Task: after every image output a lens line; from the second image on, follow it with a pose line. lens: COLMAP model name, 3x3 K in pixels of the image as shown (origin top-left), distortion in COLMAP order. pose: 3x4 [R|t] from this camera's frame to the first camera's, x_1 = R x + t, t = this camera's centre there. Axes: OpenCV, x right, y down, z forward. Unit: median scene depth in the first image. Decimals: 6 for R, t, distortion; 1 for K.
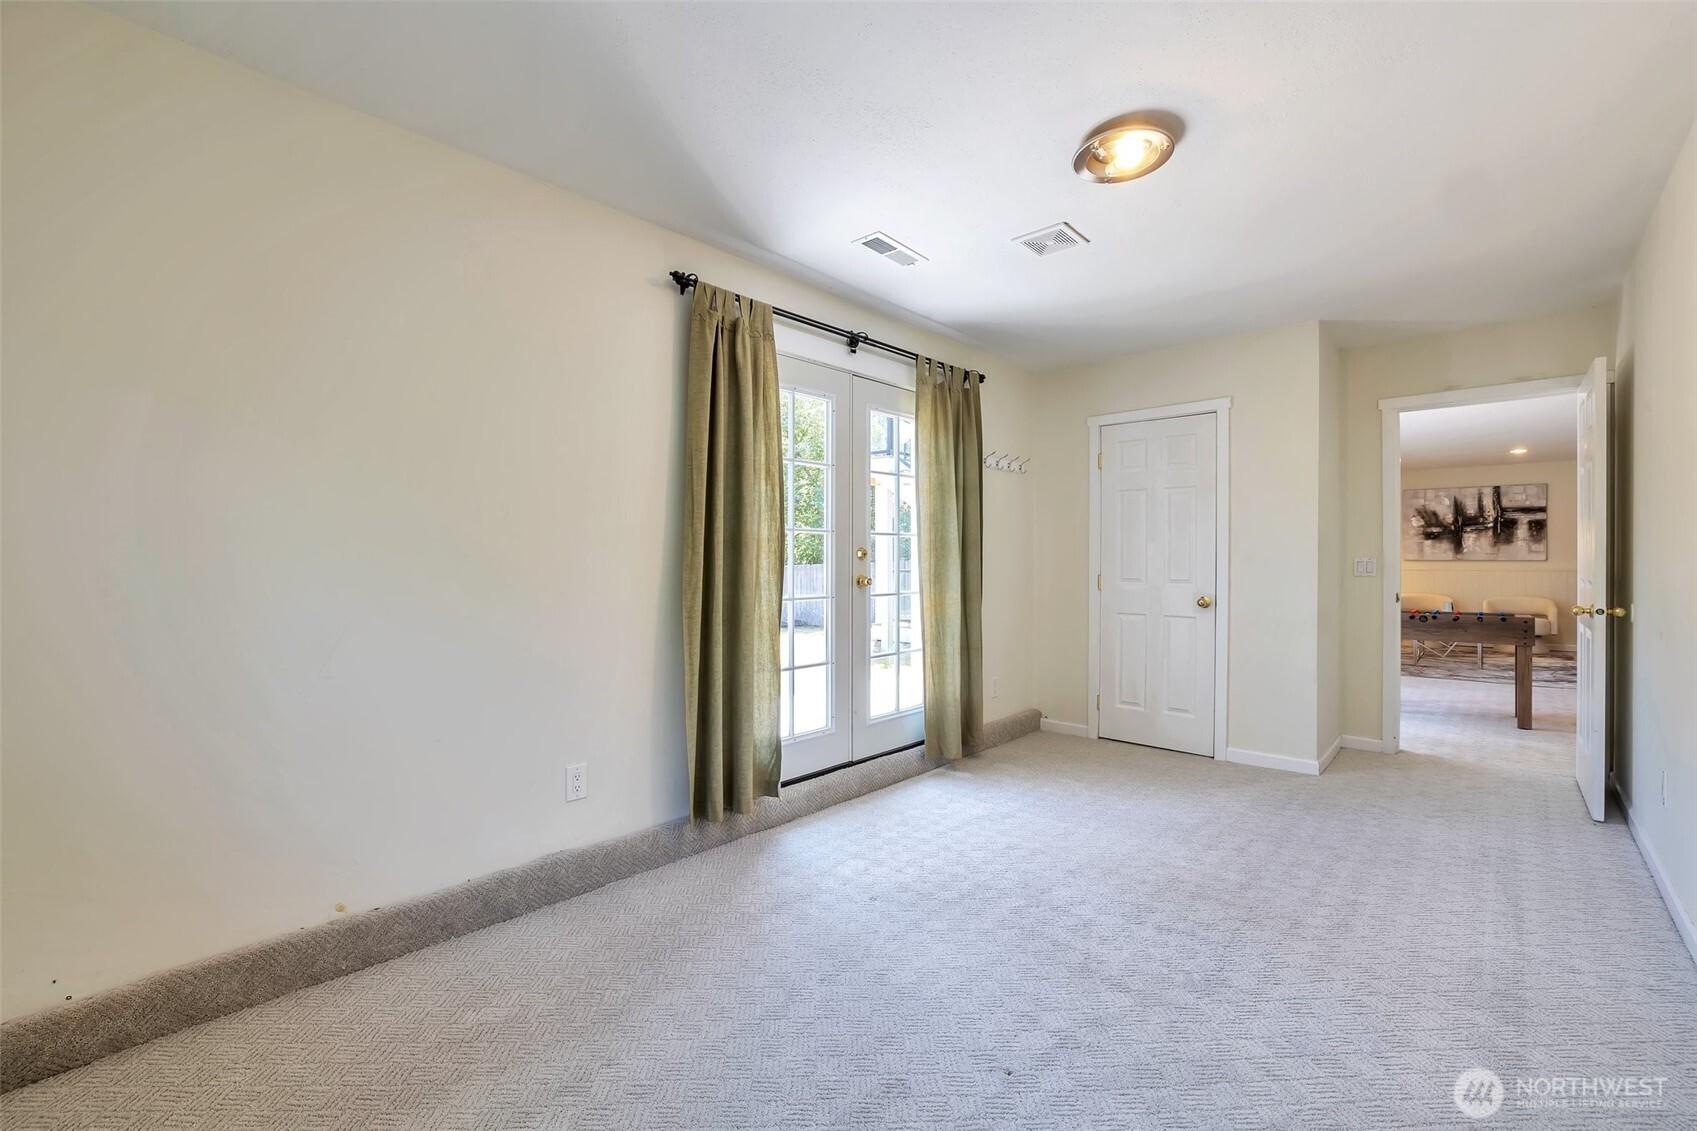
lens RADIAL K [[729.2, 0, 842.3], [0, 729.2, 565.0], [0, 0, 1]] dist [-0.001796, 0.002468]
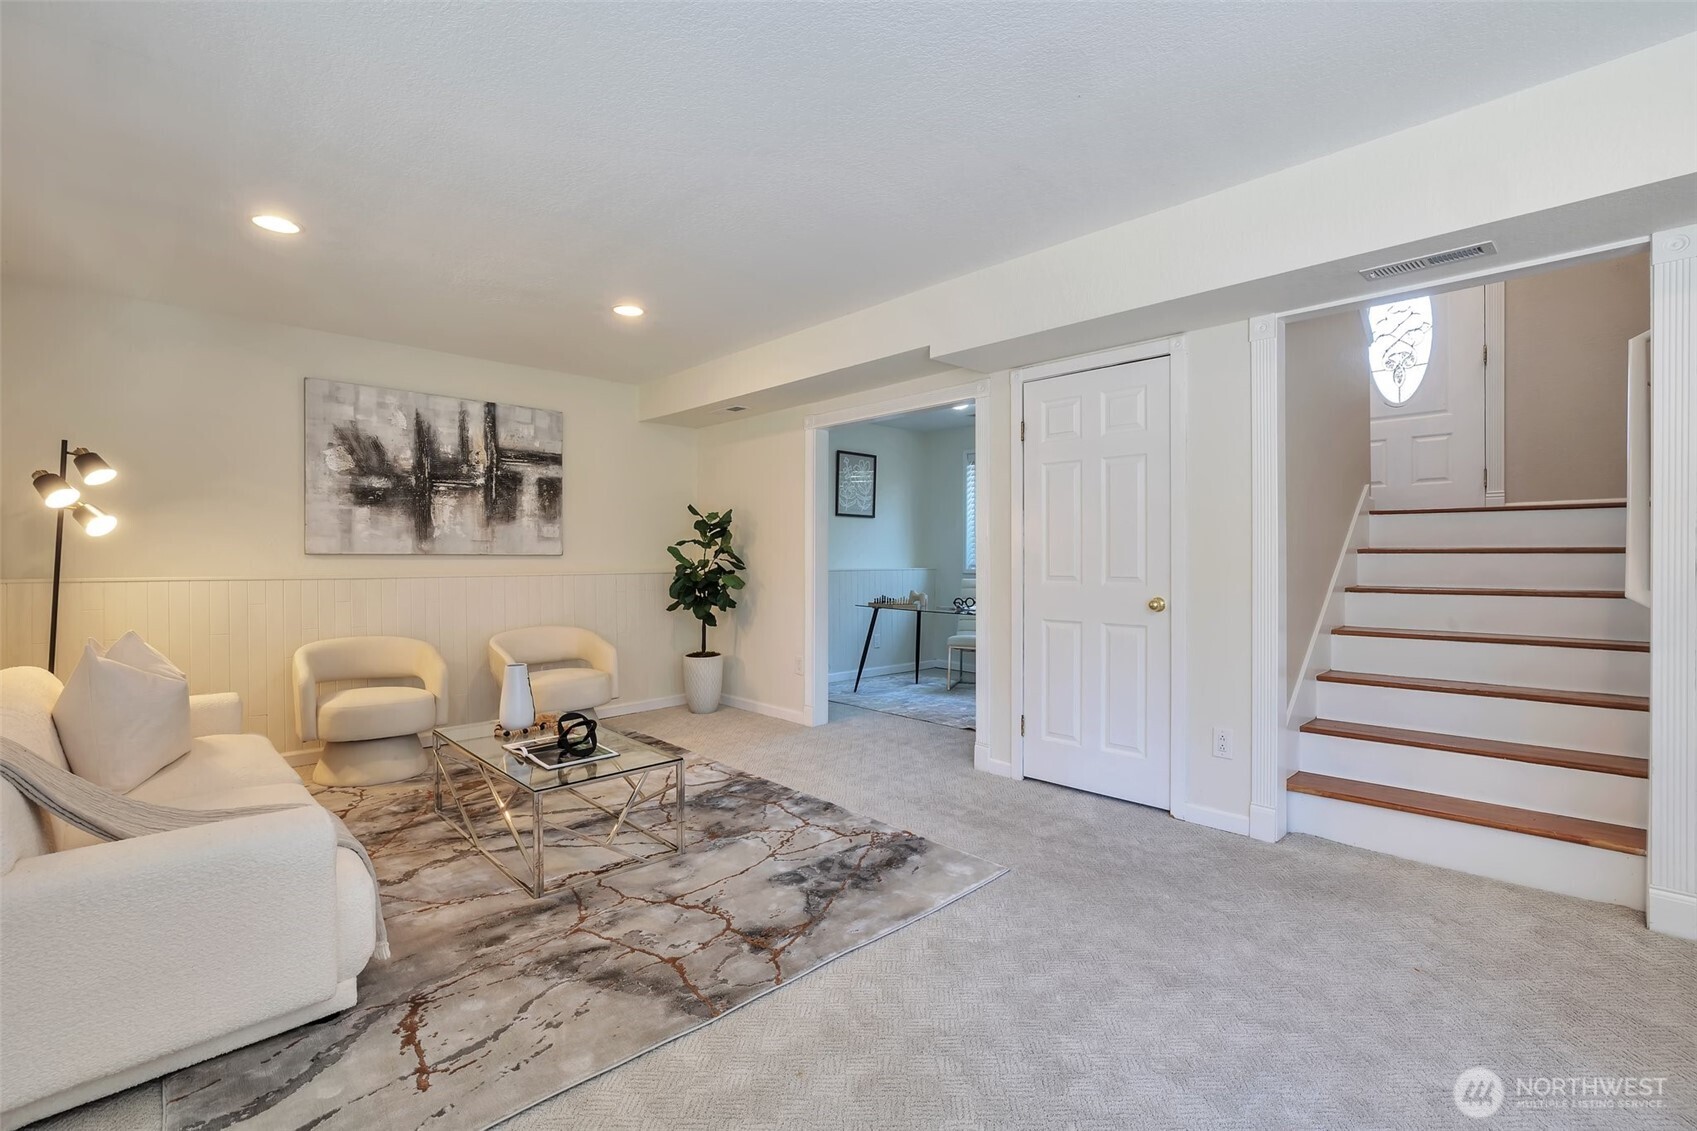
lens RADIAL K [[759.2, 0, 855.1], [0, 759.2, 553.7], [0, 0, 1]] dist [-0.016075, 0.004167]
pose [[0.075292, 0.007429, 0.997134, 0.407981], [0.009869, 0.999918, -0.008195, -0.000639], [-0.997113, 0.010458, 0.075213, 0.712029]]
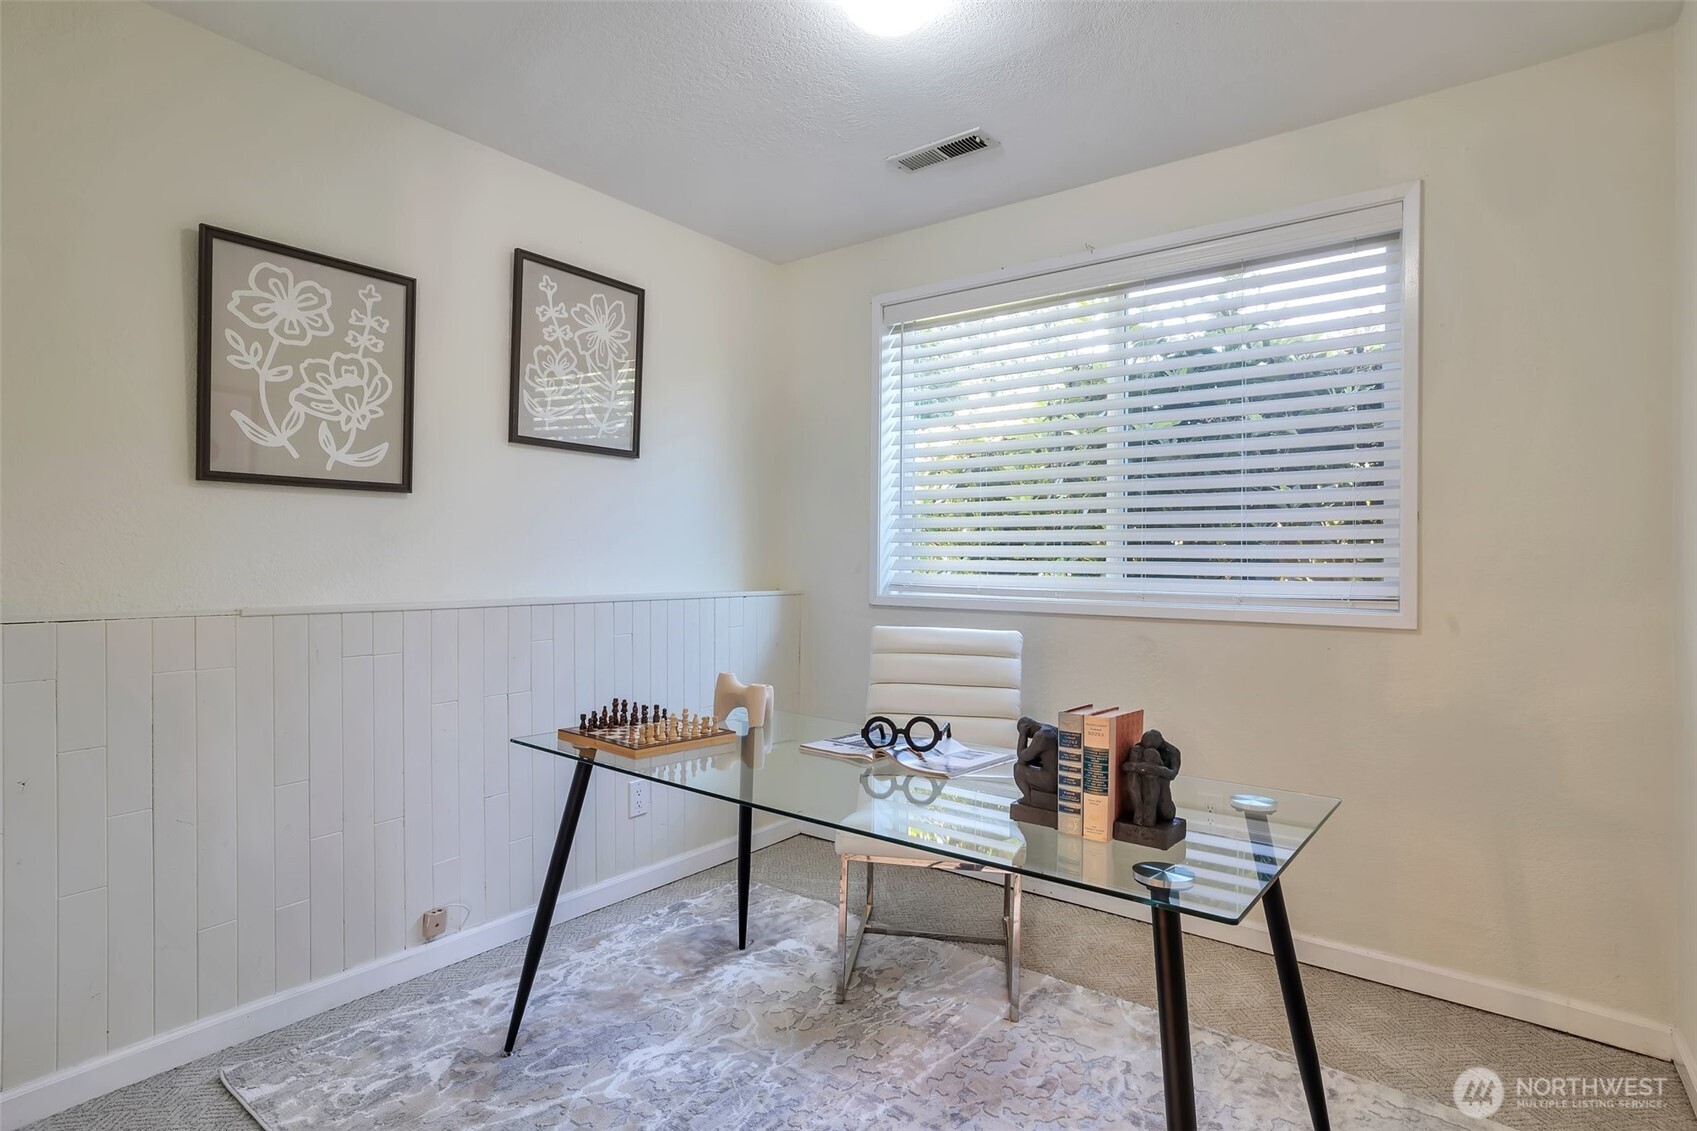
lens RADIAL K [[868.8, 0, 840.6], [0, 868.8, 560.4], [0, 0, 1]] dist [-0.004086, -0.000124]
pose [[-0.068274, 0.002163, 0.997664, 0.833349], [0.003284, 0.999993, -0.001943, -0.003531], [-0.997661, 0.003143, -0.068281, 0.697012]]
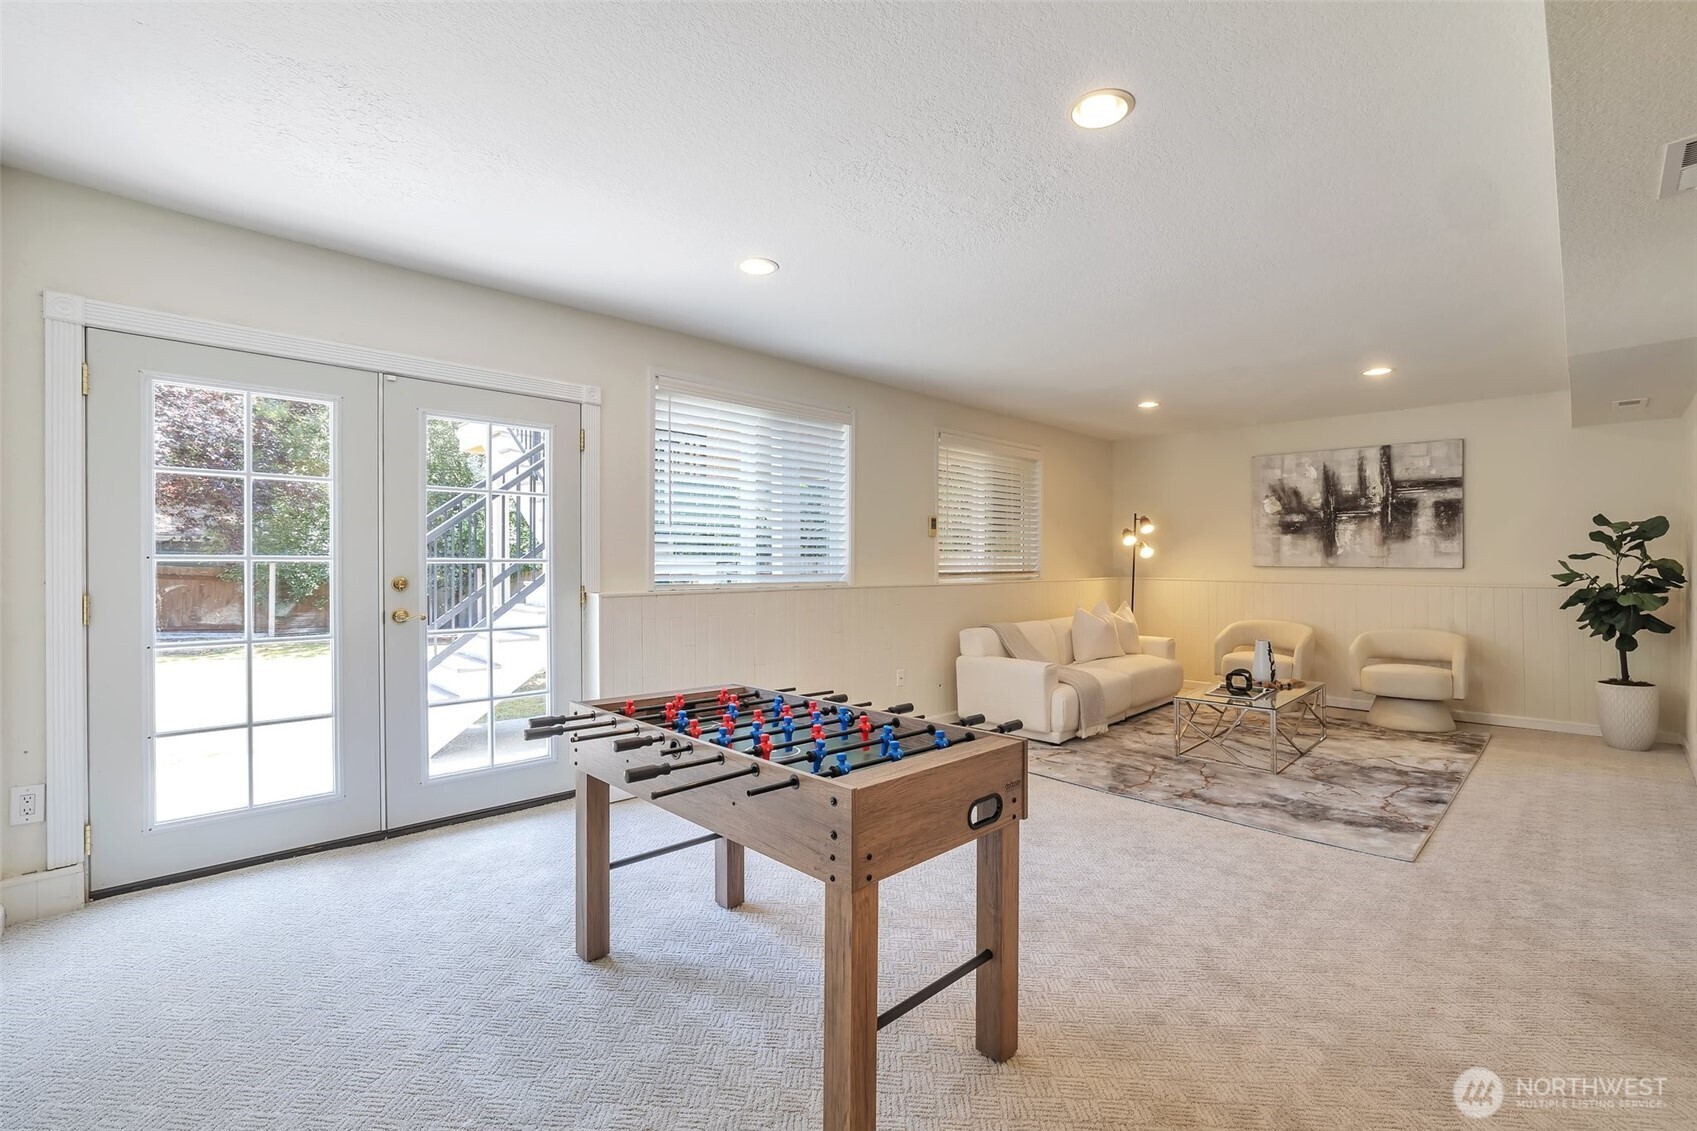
lens RADIAL K [[729.2, 0, 847.6], [0, 729.2, 560.1], [0, 0, 1]] dist [-0.001796, 0.002468]
pose [[0.998235, 0.007343, -0.058932, 0.480779], [-0.007994, 0.999910, -0.010816, -0.002524], [0.058847, 0.011268, 0.998203, 0.364524]]
